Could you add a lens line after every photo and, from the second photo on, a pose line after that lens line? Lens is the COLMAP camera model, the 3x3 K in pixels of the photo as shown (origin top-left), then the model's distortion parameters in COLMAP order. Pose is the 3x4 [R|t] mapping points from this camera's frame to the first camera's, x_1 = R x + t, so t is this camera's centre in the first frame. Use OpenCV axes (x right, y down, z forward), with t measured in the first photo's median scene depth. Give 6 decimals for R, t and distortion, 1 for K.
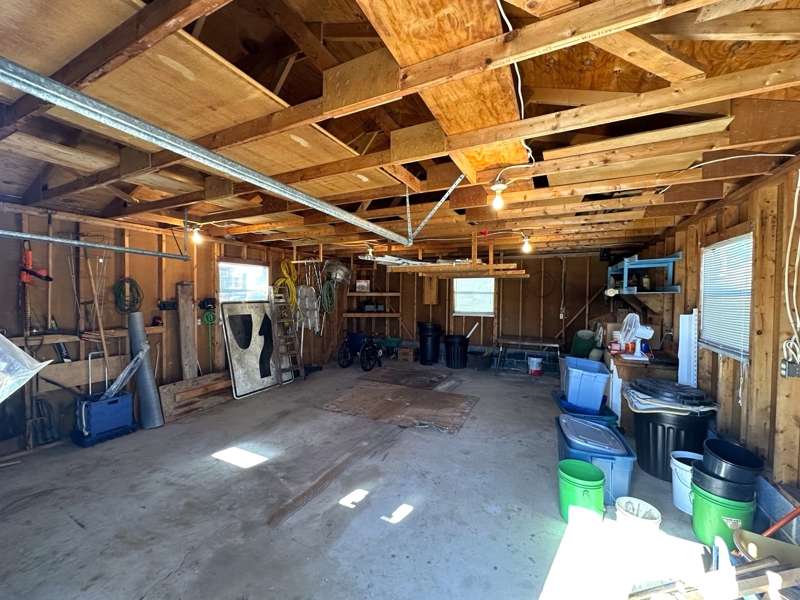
lens RADIAL K [[319.8, 0, 399.8], [0, 319.8, 301.3], [0, 0, 1]] dist [0.000772, 0.000065]
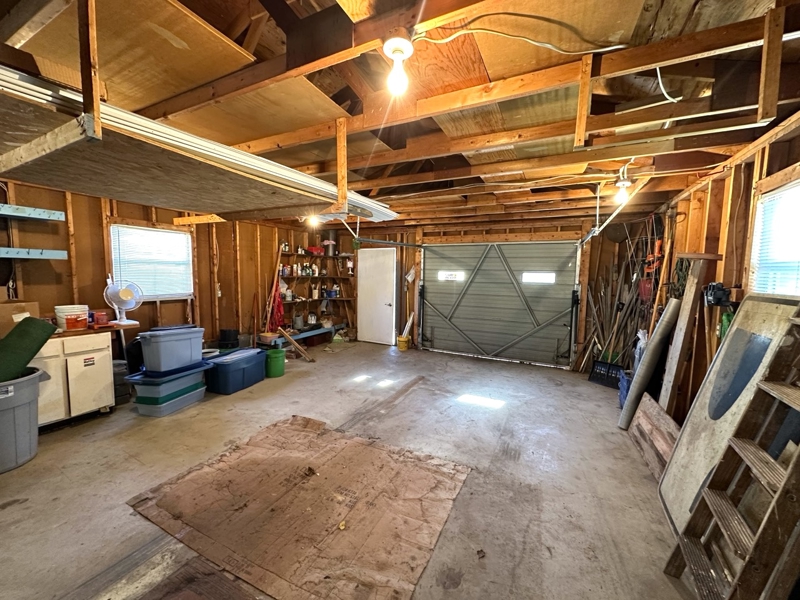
lens RADIAL K [[319.8, 0, 399.3], [0, 319.8, 298.0], [0, 0, 1]] dist [0.000772, 0.000065]
pose [[-0.999707, -0.023734, 0.004728, -0.169404], [-0.023108, 0.994225, 0.104798, -0.038792], [-0.007188, 0.104658, -0.994482, 2.130009]]
